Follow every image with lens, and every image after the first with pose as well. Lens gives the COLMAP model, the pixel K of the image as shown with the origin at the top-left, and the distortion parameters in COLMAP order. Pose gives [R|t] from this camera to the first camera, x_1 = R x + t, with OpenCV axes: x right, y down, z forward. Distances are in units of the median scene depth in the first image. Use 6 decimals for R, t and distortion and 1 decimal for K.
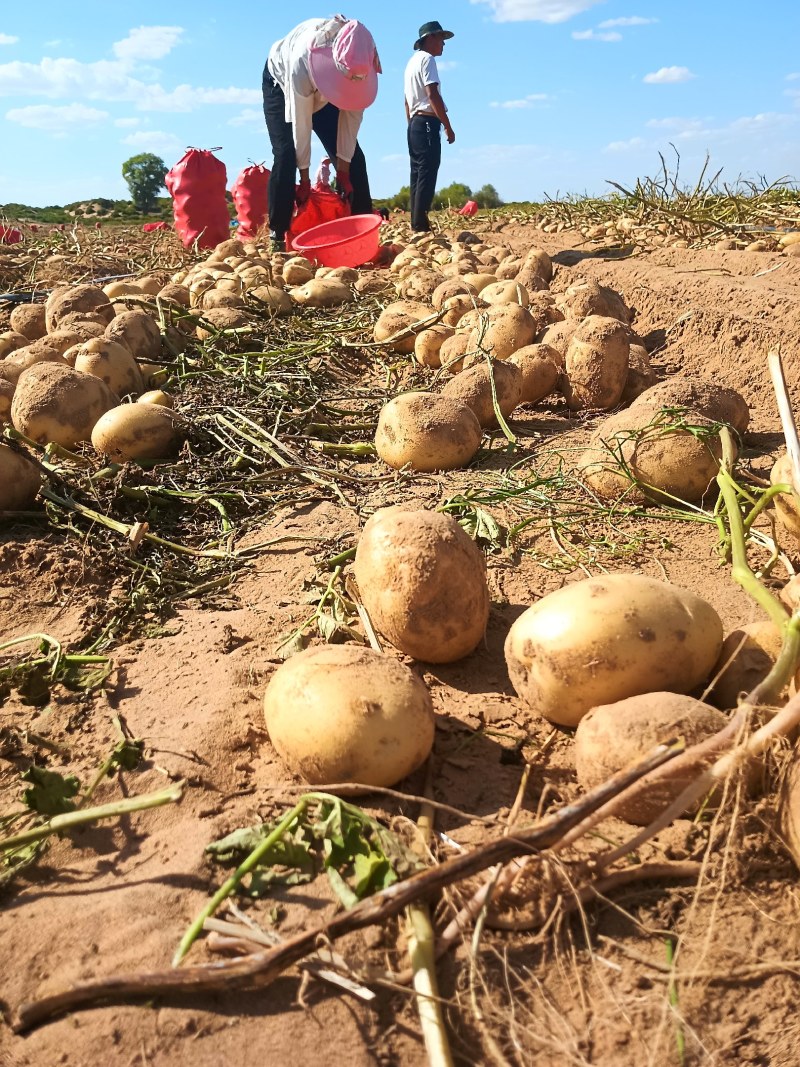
lens RADIAL K [[829.7, 0, 399.9], [0, 829.7, 531.9], [0, 0, 1]] dist [0.070401, -0.077594]
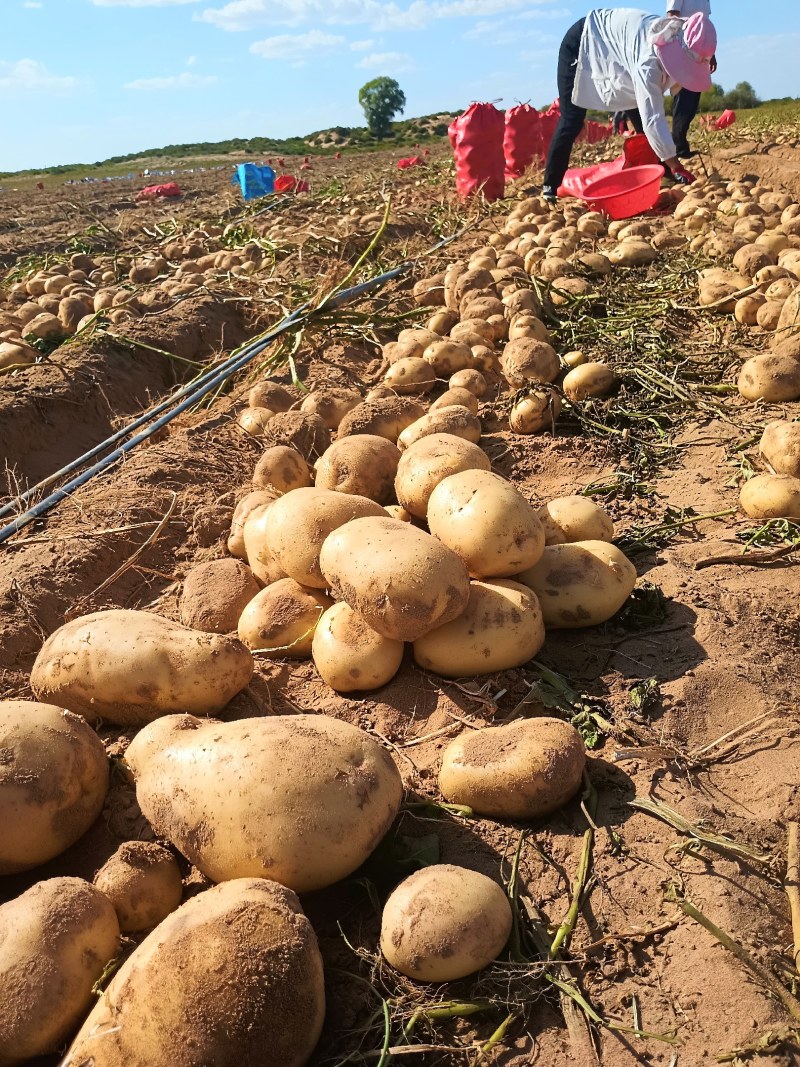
lens RADIAL K [[829.7, 0, 393.8], [0, 829.7, 531.2], [0, 0, 1]] dist [0.070401, -0.077594]
pose [[0.966709, 0.045627, -0.251779, -0.150344], [-0.022701, 0.995386, 0.093224, 0.026488], [0.254871, -0.084405, 0.963284, -0.491307]]
